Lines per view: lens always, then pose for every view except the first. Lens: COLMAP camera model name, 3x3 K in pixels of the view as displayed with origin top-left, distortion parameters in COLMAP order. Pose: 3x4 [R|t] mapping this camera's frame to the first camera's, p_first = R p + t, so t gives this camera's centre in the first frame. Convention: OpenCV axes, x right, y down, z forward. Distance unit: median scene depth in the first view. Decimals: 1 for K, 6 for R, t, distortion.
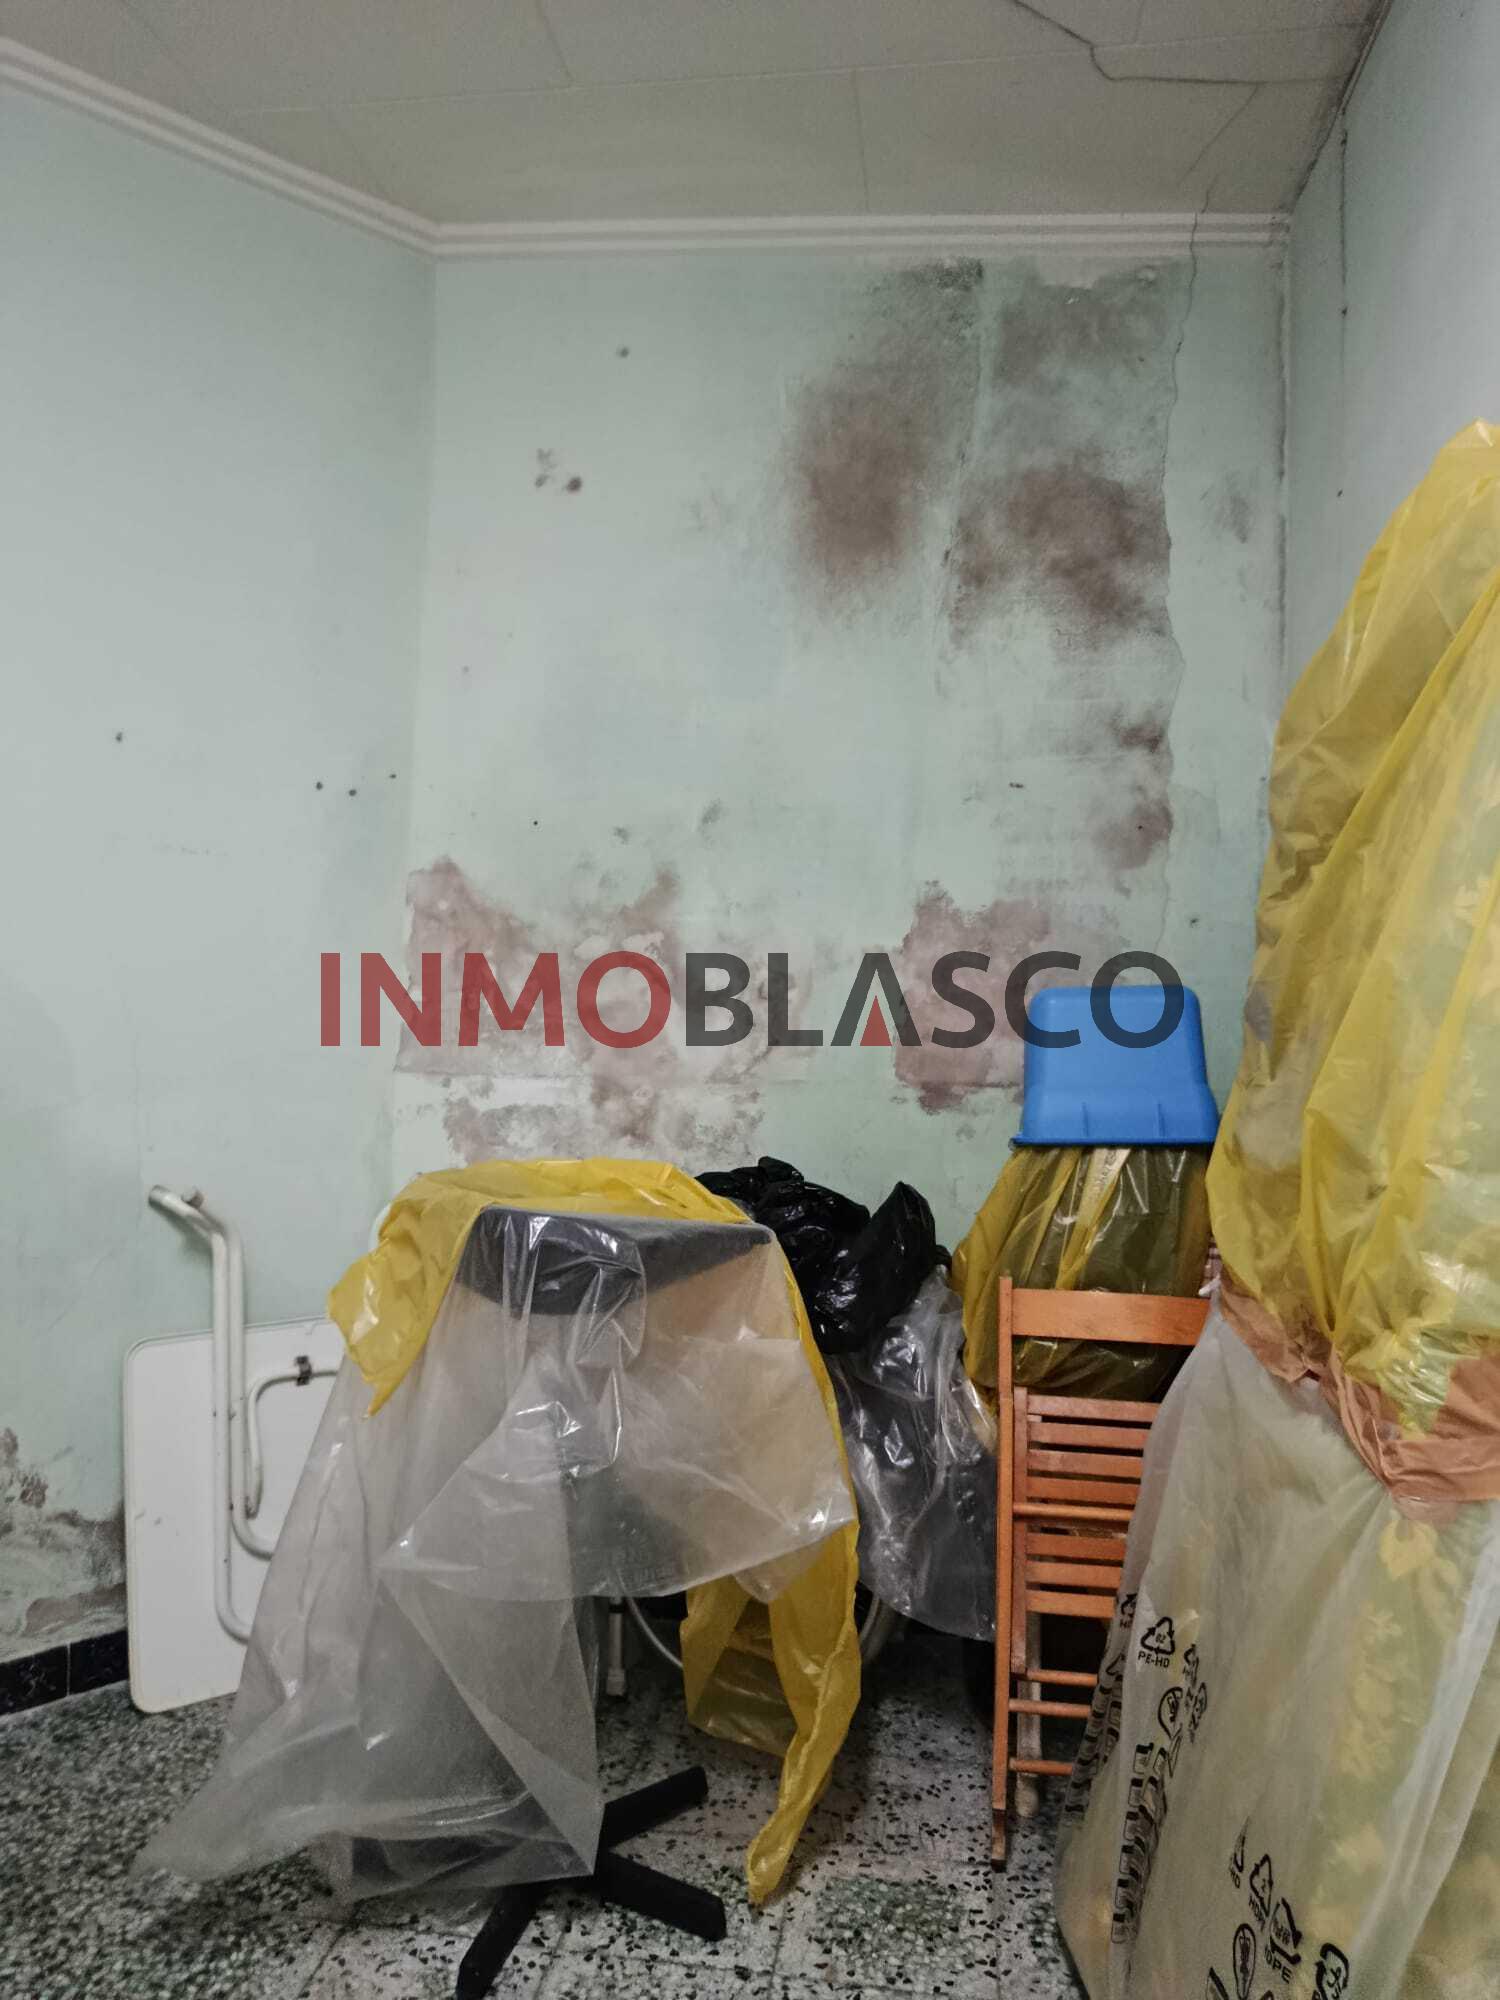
lens RADIAL K [[1401.6, 0, 749.3], [0, 1401.6, 1005.8], [0, 0, 1]] dist [0.047205, -0.042744]
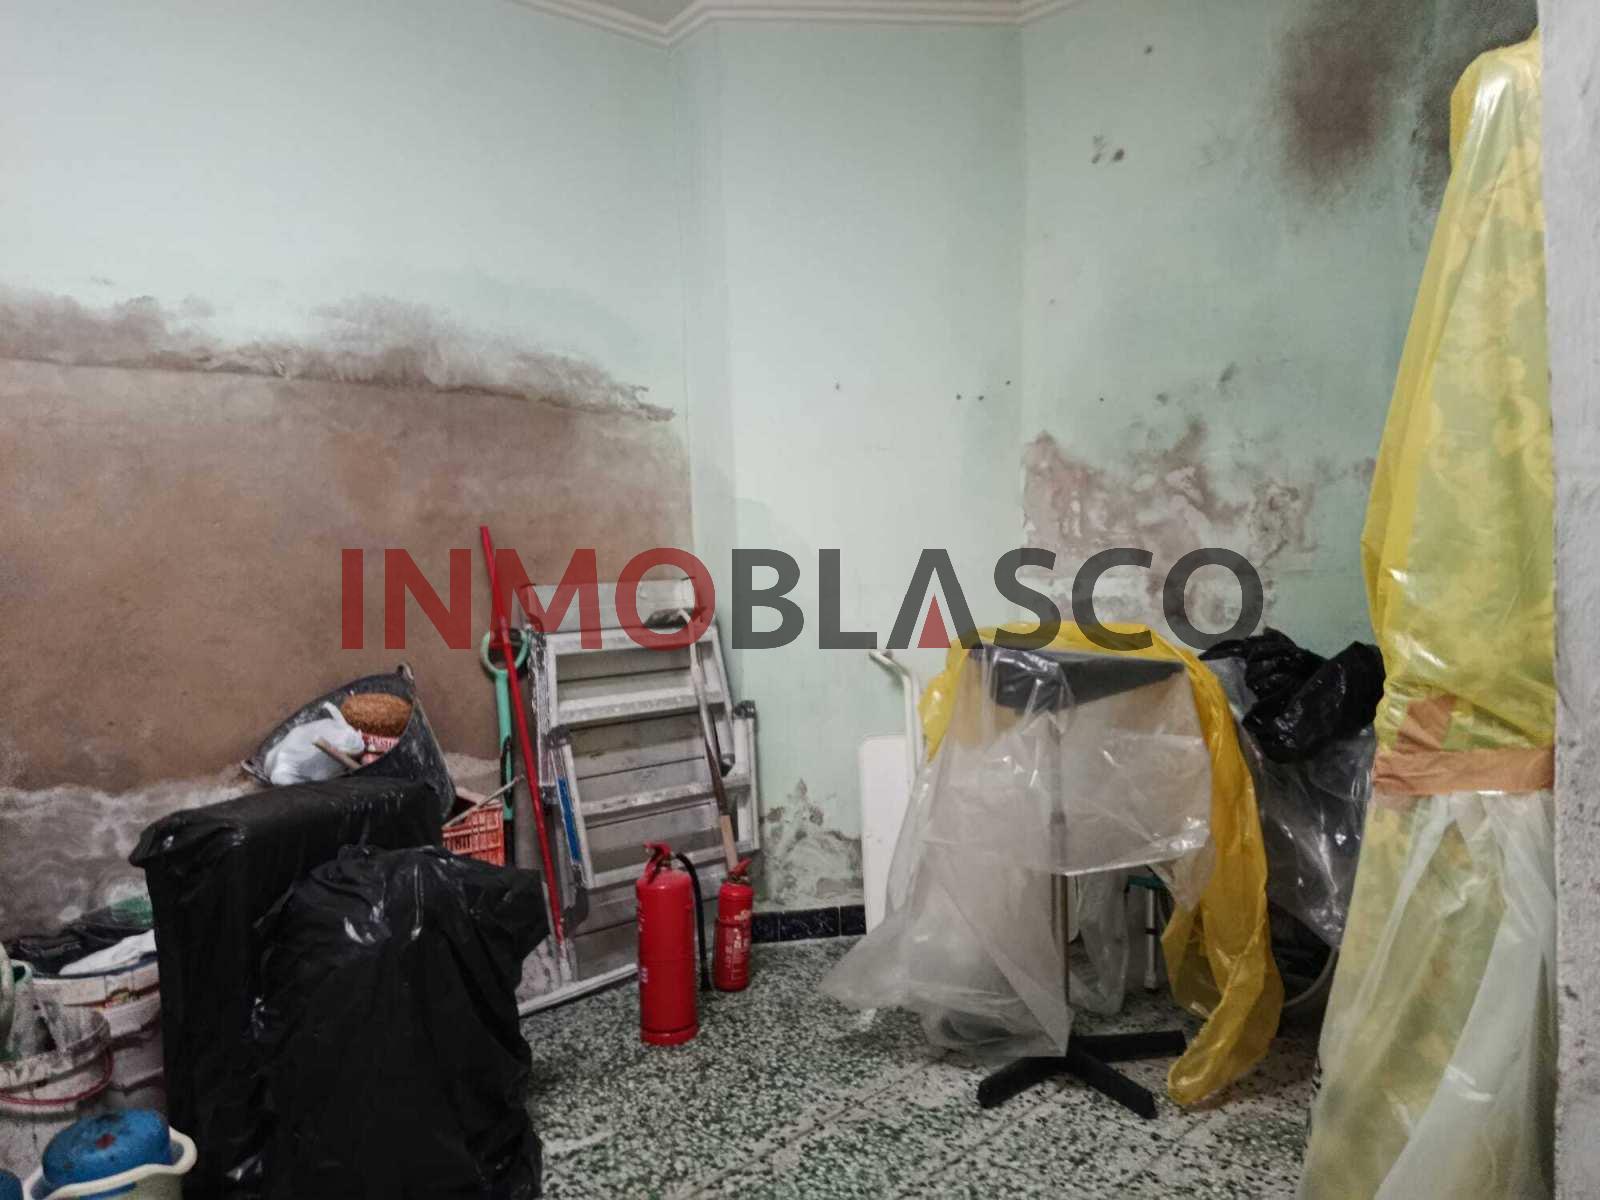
lens RADIAL K [[1114.6, 0, 826.4], [0, 1114.6, 592.0], [0, 0, 1]] dist [0.083917, -0.104656]
pose [[0.823861, -0.036698, -0.565603, 0.375706], [0.054824, 0.998382, 0.015079, 0.048955], [0.564135, -0.043431, 0.824540, -0.168192]]
